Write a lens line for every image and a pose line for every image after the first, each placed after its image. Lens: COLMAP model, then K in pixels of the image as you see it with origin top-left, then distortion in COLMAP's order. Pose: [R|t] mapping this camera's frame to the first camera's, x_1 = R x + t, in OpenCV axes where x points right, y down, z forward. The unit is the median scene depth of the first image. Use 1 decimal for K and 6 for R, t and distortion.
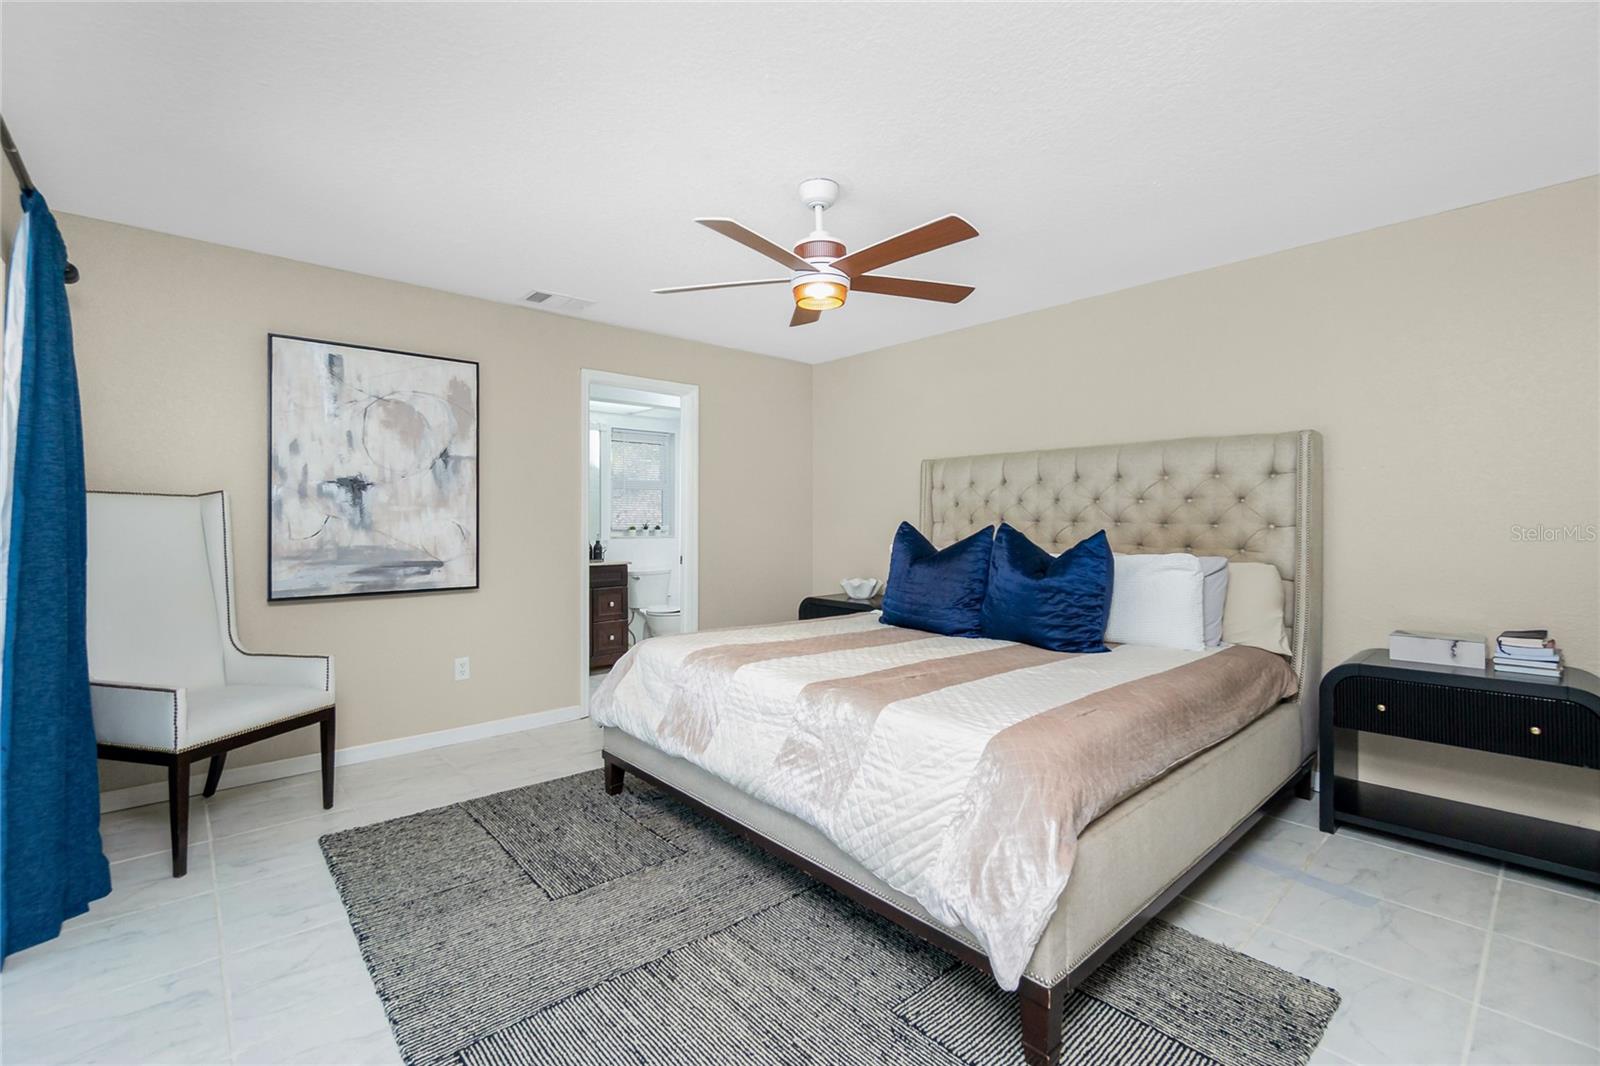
lens RADIAL K [[677.7, 0, 791.2], [0, 677.7, 526.0], [0, 0, 1]] dist [-0.003878, 0.000176]
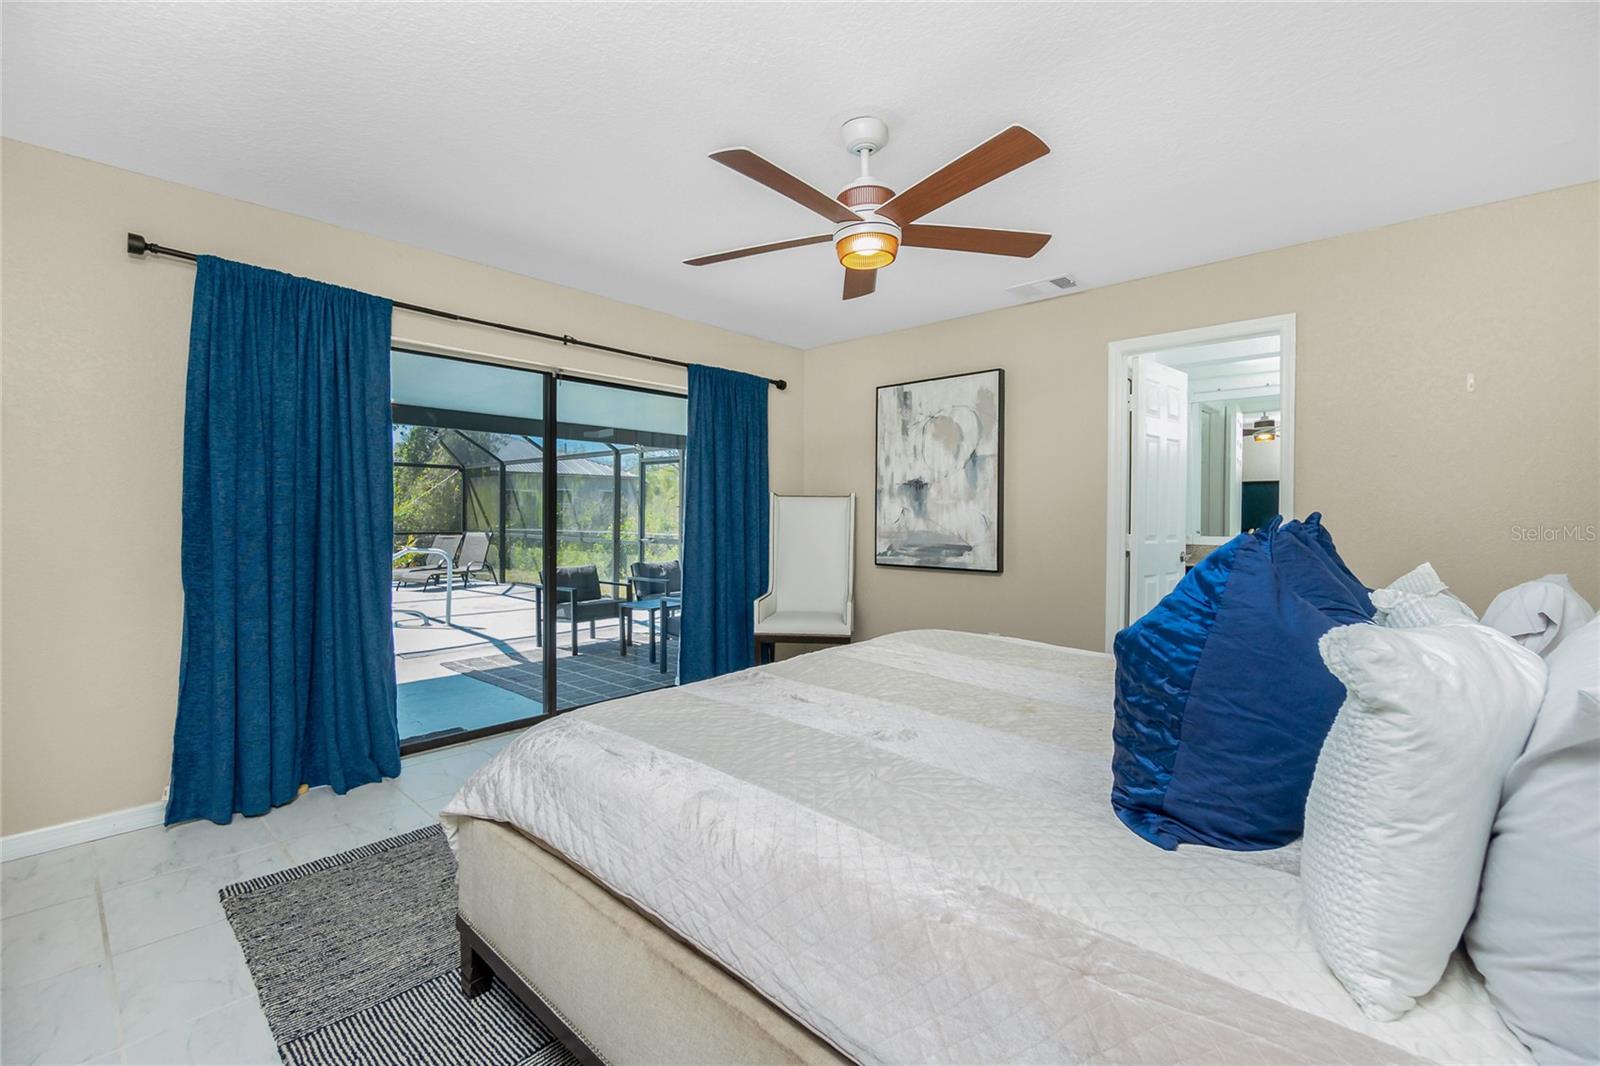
lens RADIAL K [[696.8, 0, 816.9], [0, 696.8, 525.4], [0, 0, 1]] dist [-0.002933, -0.000491]
pose [[0.126156, 0.017575, -0.991855, 0.713615], [-0.008820, 0.999823, 0.016594, -0.001858], [0.991971, 0.006655, 0.126289, 0.638045]]
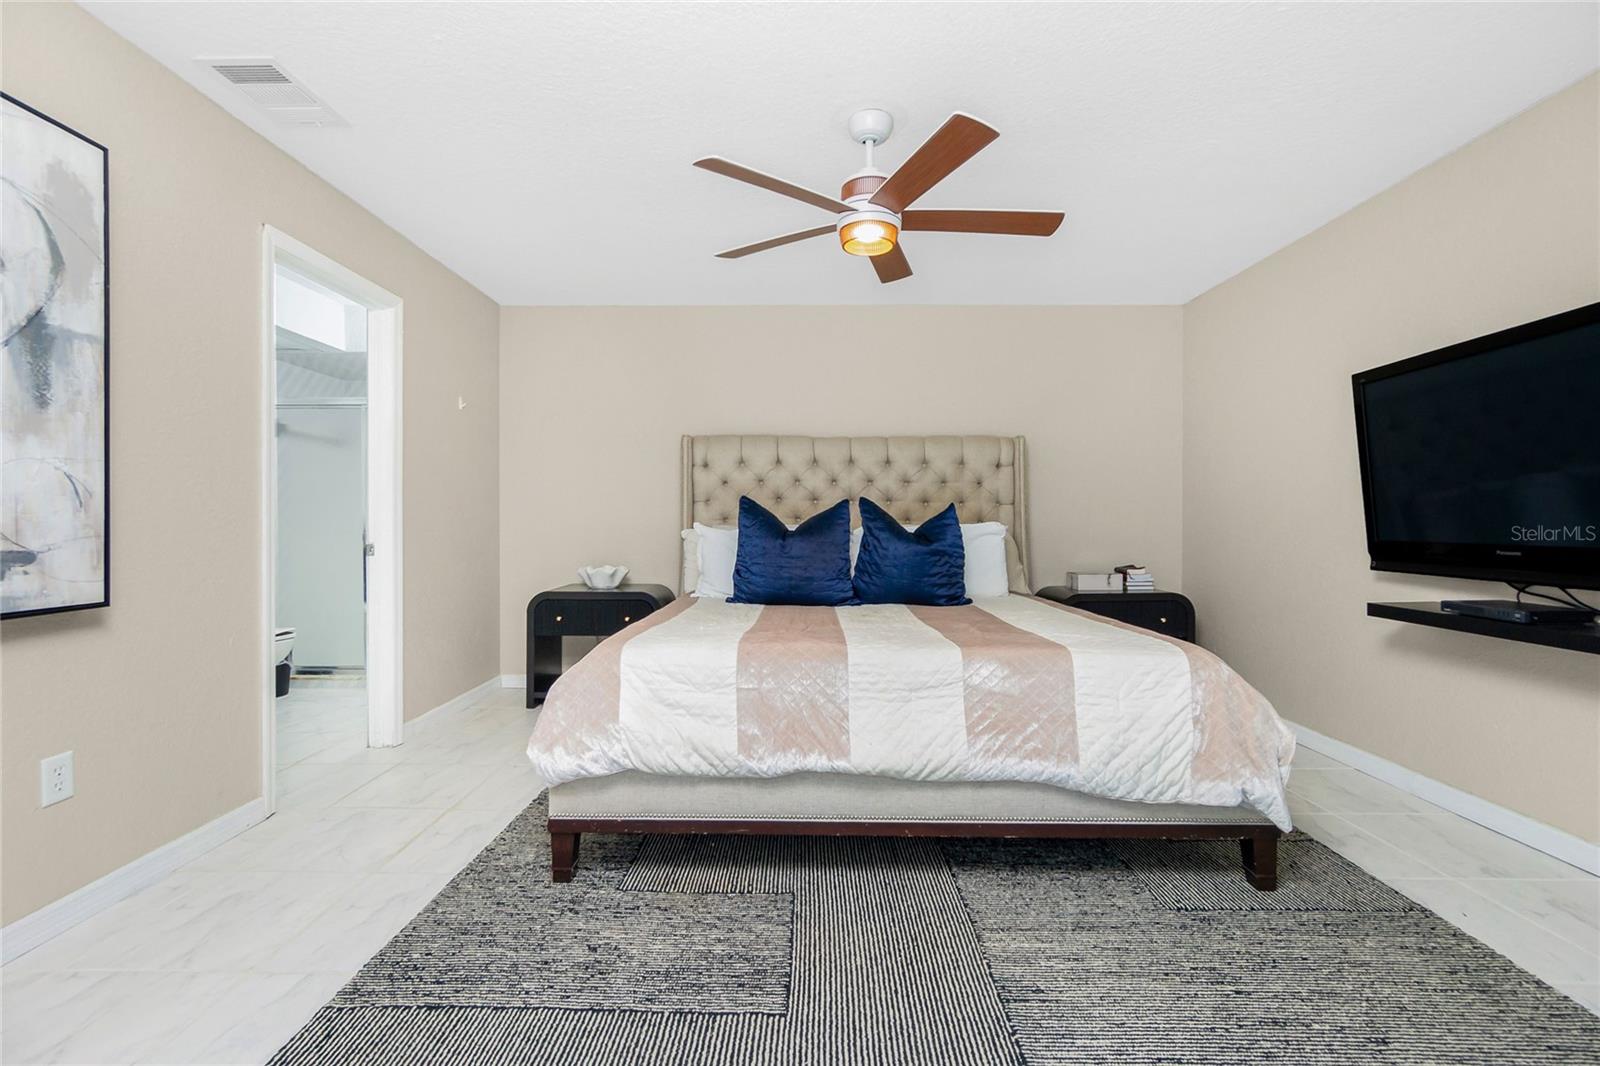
lens RADIAL K [[677.7, 0, 791.2], [0, 677.7, 526.0], [0, 0, 1]] dist [-0.003878, 0.000176]
pose [[0.685968, -0.003252, 0.727625, -0.543463], [0.002025, 0.999995, 0.002559, 0.038111], [-0.727629, -0.000282, 0.685971, 0.340443]]
